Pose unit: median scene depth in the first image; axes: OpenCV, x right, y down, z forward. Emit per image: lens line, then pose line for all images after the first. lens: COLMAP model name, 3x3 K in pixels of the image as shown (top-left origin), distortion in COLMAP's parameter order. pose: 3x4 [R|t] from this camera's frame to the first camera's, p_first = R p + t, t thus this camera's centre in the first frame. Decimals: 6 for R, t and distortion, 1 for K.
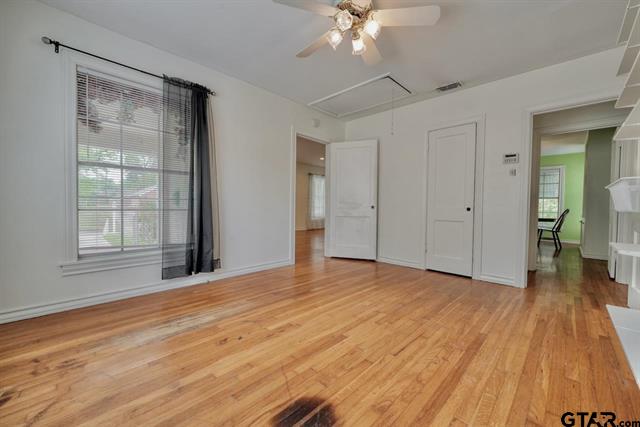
lens RADIAL K [[253.3, 0, 317.8], [0, 253.3, 211.9], [0, 0, 1]] dist [0.000683, 0.000030]
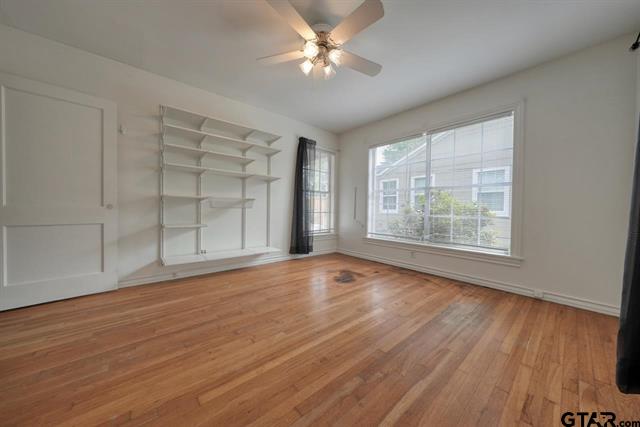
lens RADIAL K [[216.7, 0, 316.5], [0, 216.7, 212.4], [0, 0, 1]] dist [-0.007945, 0.000652]
pose [[-0.995594, -0.032340, 0.088012, 0.040429], [-0.028587, 0.998641, 0.043567, -0.043908], [-0.089301, 0.040859, -0.995166, 1.739228]]
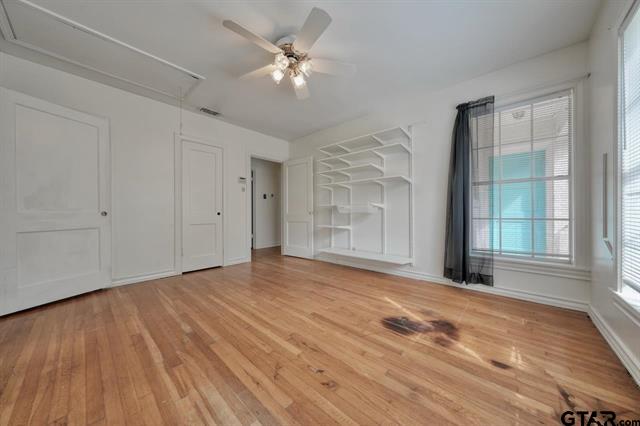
lens RADIAL K [[216.7, 0, 323.0], [0, 216.7, 212.4], [0, 0, 1]] dist [-0.007945, 0.000652]
pose [[-0.050345, -0.011394, 0.998667, -0.791314], [0.024398, 0.999622, 0.012635, -0.027888], [-0.998434, 0.025001, -0.050048, 0.791228]]
